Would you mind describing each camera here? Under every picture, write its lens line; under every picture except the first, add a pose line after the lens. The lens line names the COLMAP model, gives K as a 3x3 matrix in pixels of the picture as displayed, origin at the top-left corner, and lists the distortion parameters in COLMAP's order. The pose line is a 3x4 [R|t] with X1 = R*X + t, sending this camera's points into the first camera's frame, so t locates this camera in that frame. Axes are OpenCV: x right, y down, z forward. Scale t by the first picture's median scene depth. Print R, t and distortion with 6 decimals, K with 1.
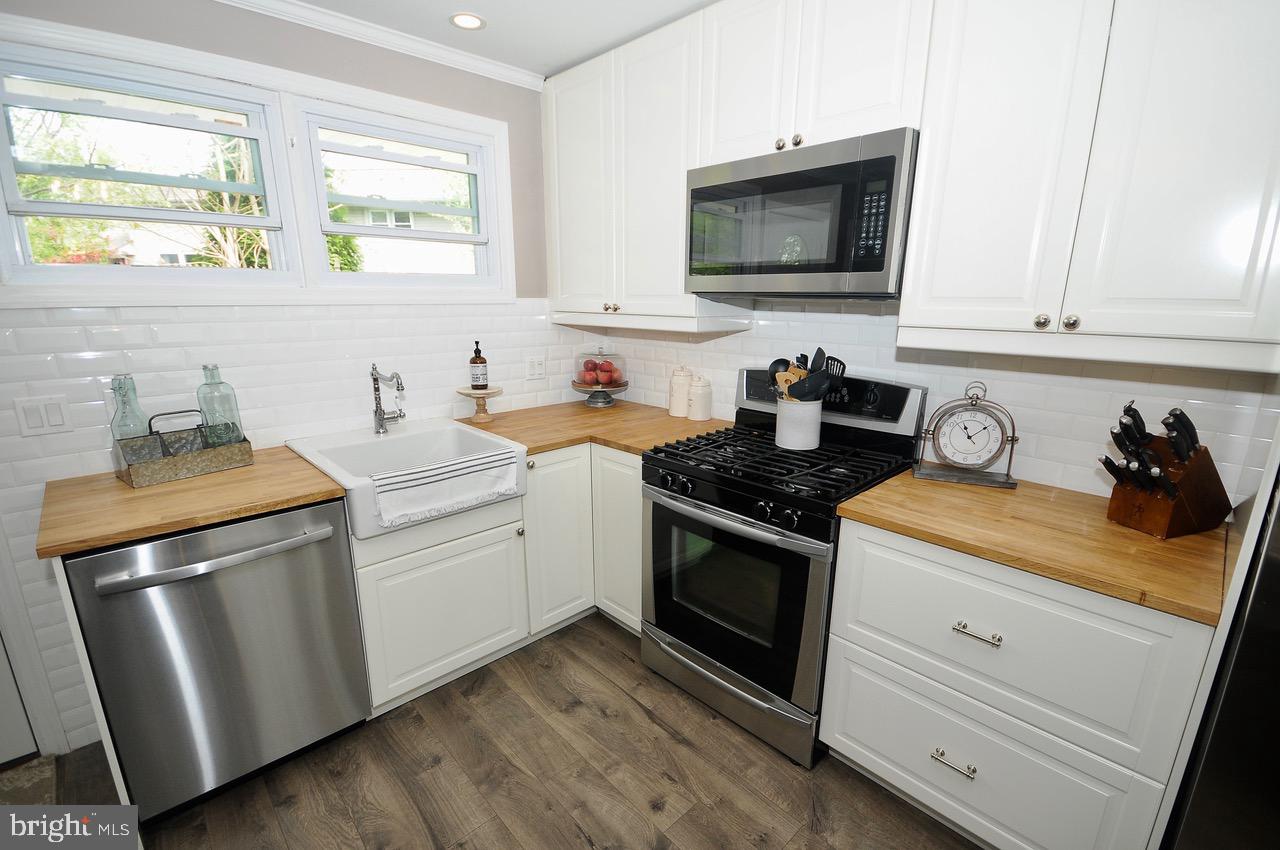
lens RADIAL K [[568.3, 0, 633.5], [0, 568.3, 436.0], [0, 0, 1]] dist [0.003586, -0.006723]
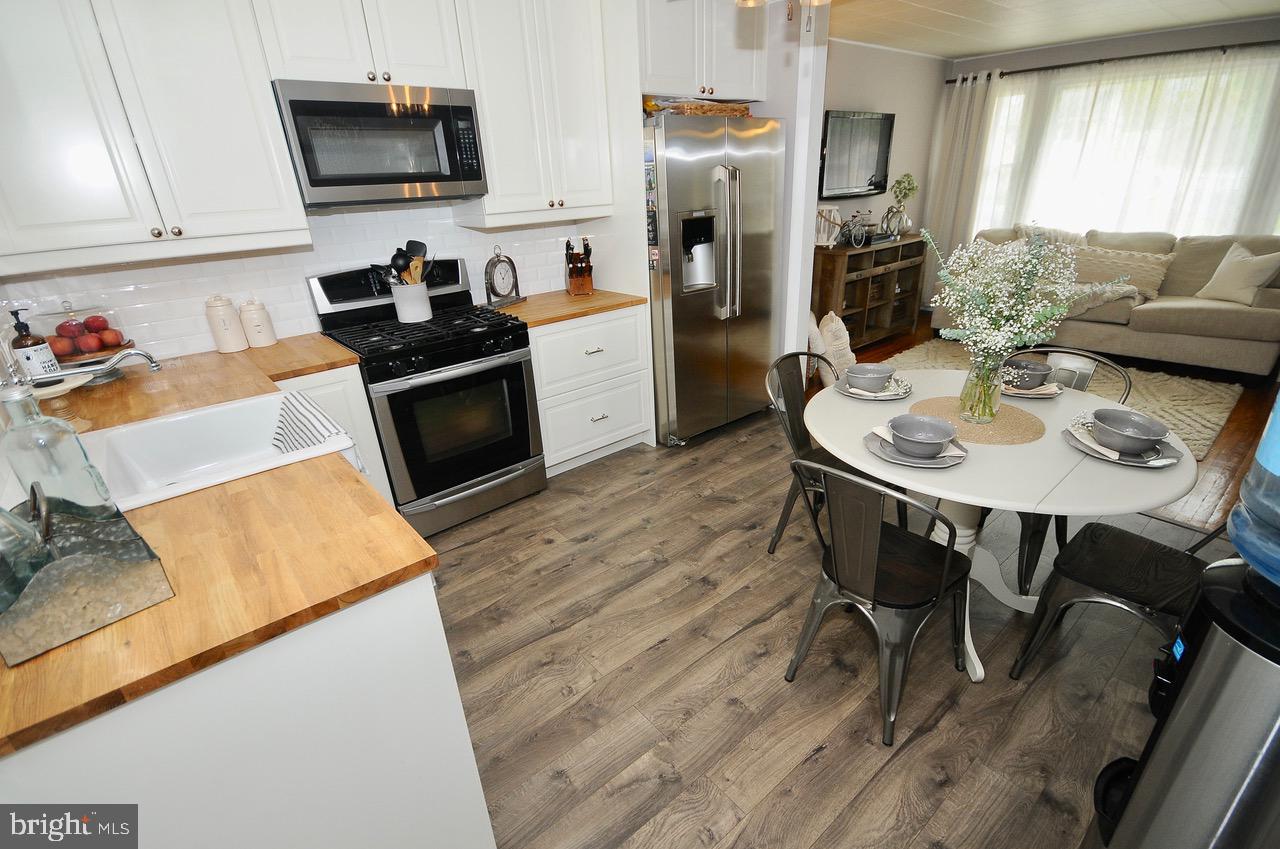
lens RADIAL K [[568.3, 0, 647.4], [0, 568.3, 433.8], [0, 0, 1]] dist [0.003586, -0.006723]
pose [[0.071026, -0.411658, 0.908566, -0.994478], [0.292570, 0.879402, 0.375573, -0.092279], [-0.953603, 0.239144, 0.182899, 0.315474]]
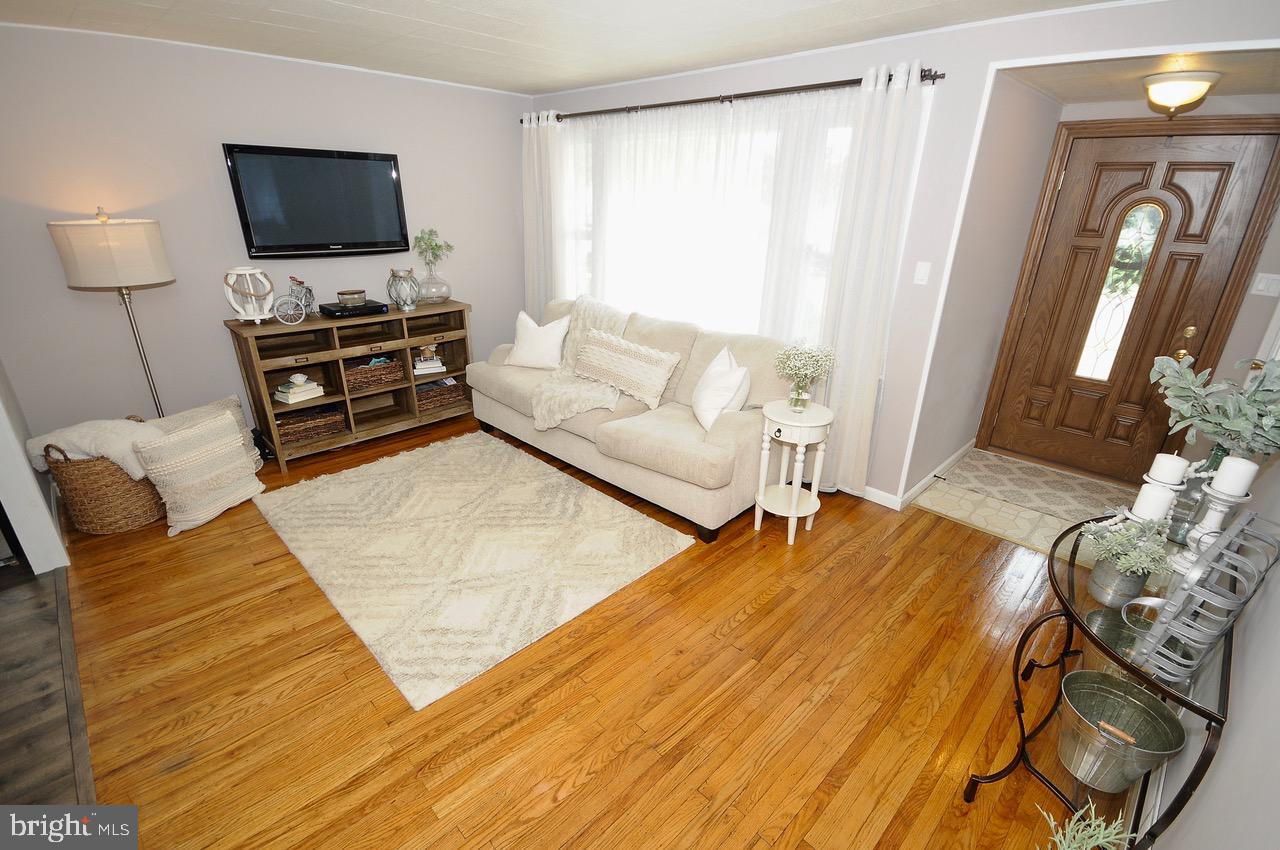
lens RADIAL K [[568.3, 0, 645.0], [0, 568.3, 427.4], [0, 0, 1]] dist [0.003586, -0.006723]
pose [[-0.030727, -0.375010, 0.926511, -0.326212], [0.230846, 0.899226, 0.371622, 0.226209], [-0.972505, 0.225301, 0.058939, -1.247406]]
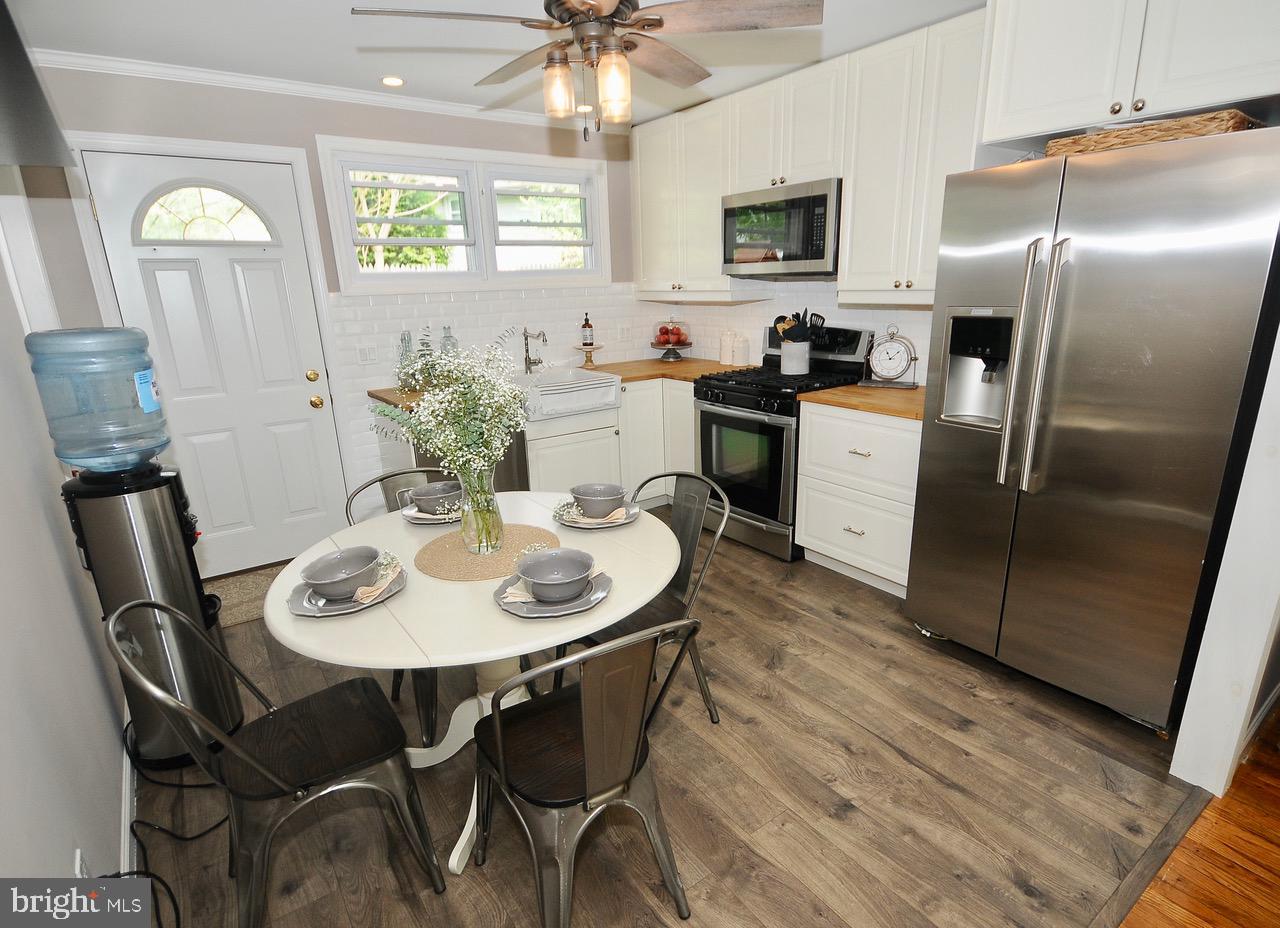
lens RADIAL K [[653.5, 0, 639.4], [0, 653.5, 471.7], [0, 0, 1]] dist [0.016272, 0.000465]
pose [[0.990852, 0.006598, -0.134791, 0.112178], [-0.000763, 0.999062, 0.043295, 0.206751], [0.134950, -0.042796, 0.989928, -0.822304]]
